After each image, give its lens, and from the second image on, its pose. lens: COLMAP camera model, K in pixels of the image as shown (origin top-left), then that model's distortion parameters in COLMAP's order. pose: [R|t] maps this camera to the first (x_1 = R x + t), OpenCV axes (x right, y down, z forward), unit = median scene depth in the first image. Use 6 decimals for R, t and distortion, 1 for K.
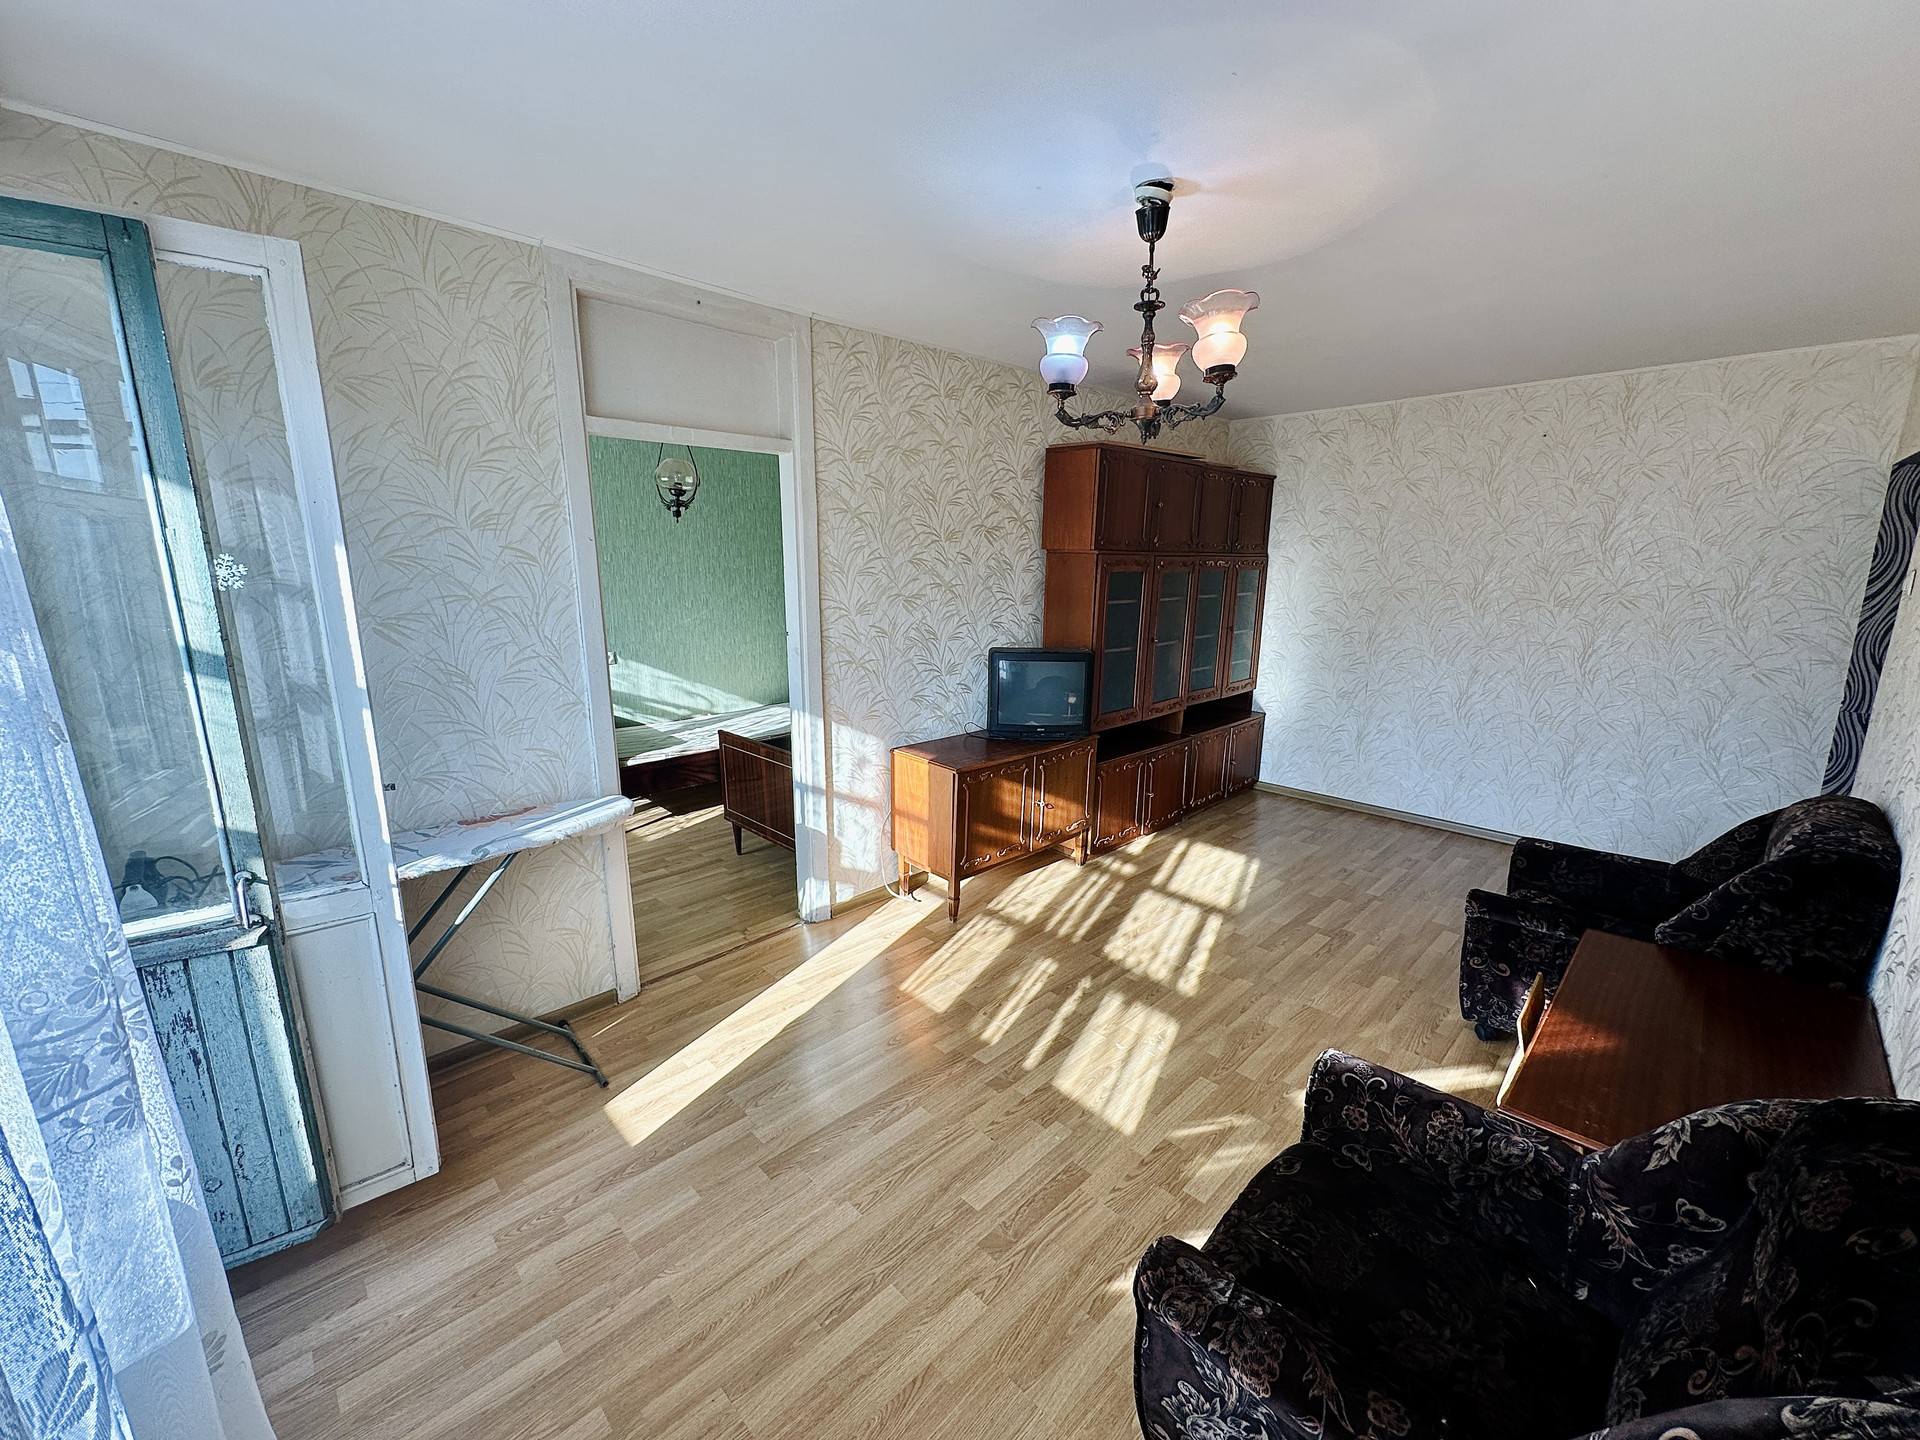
lens RADIAL K [[768.2, 0, 960.0], [0, 768.2, 720.0], [0, 0, 1]] dist [-0.007446, 0.000695]
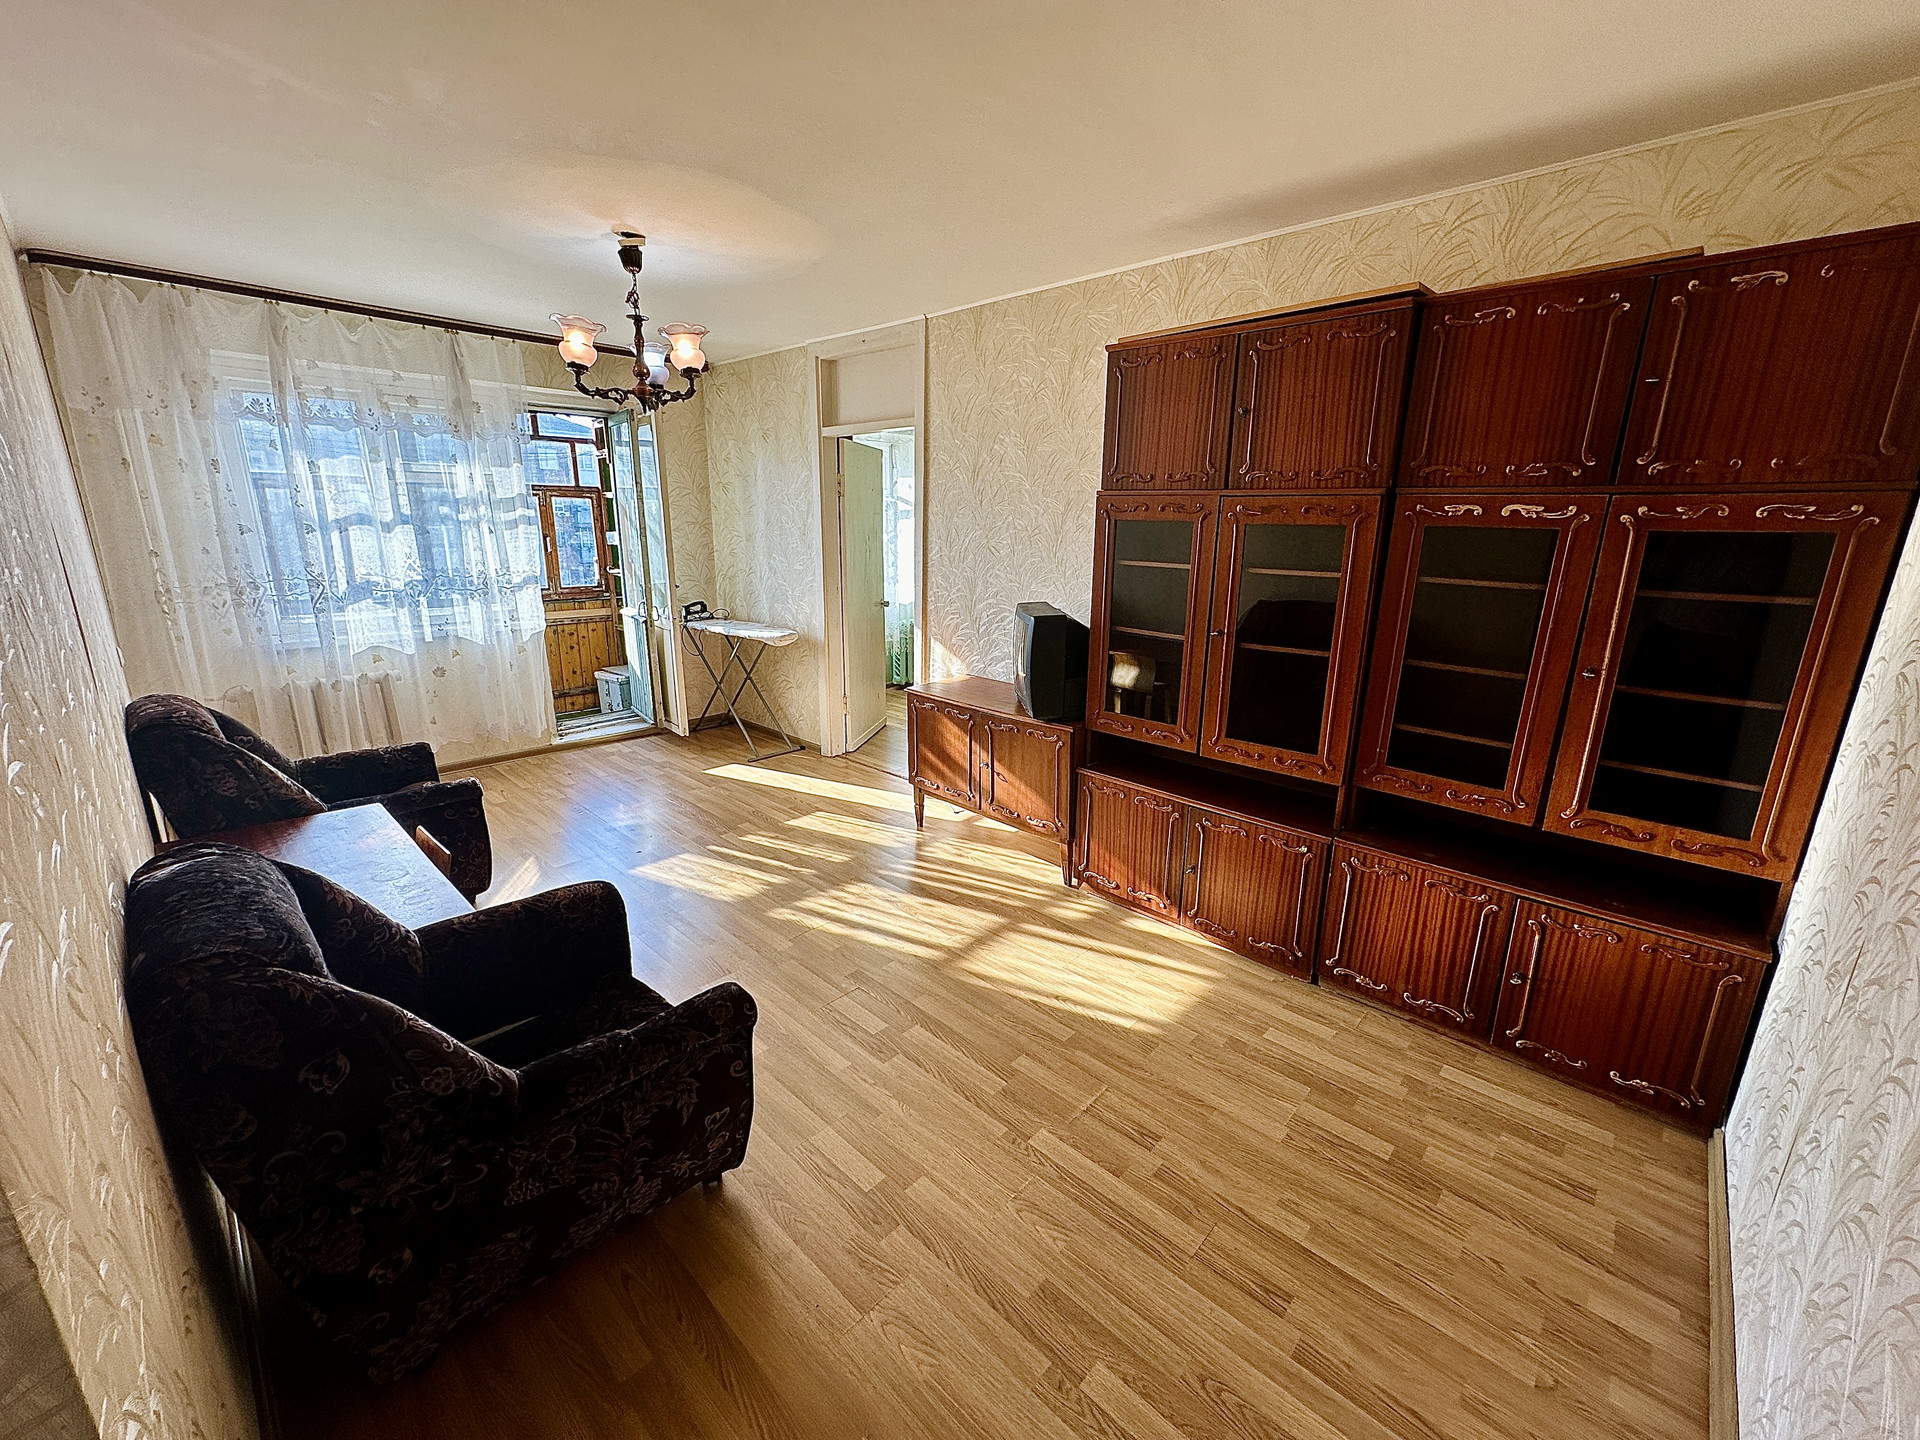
lens RADIAL K [[768.2, 0, 960.0], [0, 768.2, 720.0], [0, 0, 1]] dist [-0.007446, 0.000695]
pose [[0.040280, 0.249384, -0.967567, 1.066591], [-0.219178, 0.946973, 0.234952, -0.168822], [0.974853, 0.202606, 0.092803, 0.924510]]
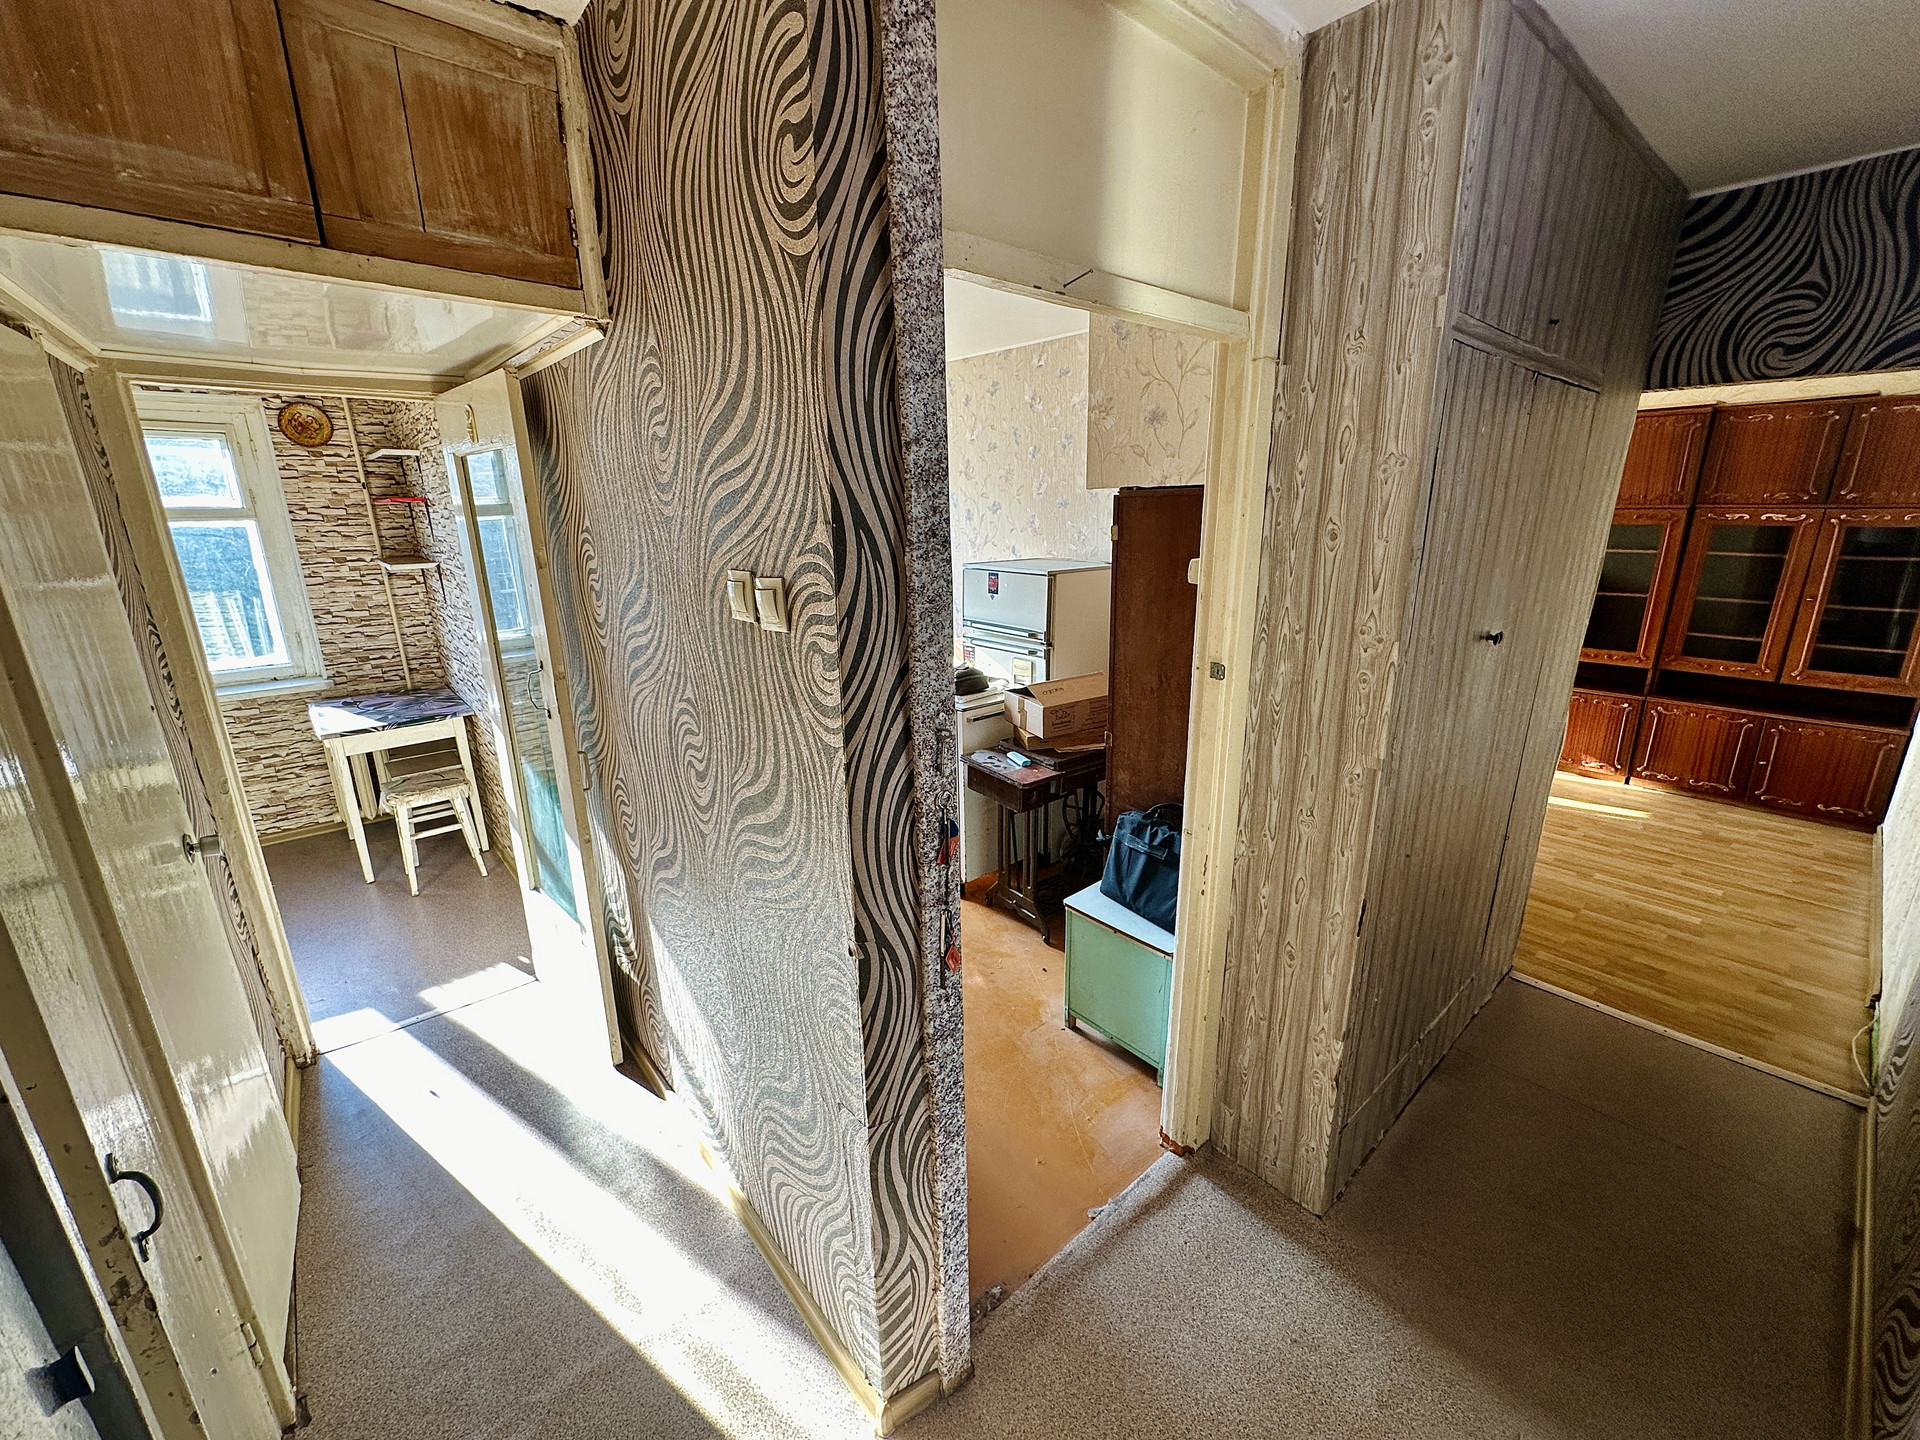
lens RADIAL K [[768.2, 0, 960.0], [0, 768.2, 720.0], [0, 0, 1]] dist [-0.007446, 0.000695]
pose [[-0.064384, 0.264208, -0.962314, 1.751045], [-0.195274, 0.942337, 0.271788, -0.060290], [0.978633, 0.205413, -0.009078, 0.229561]]
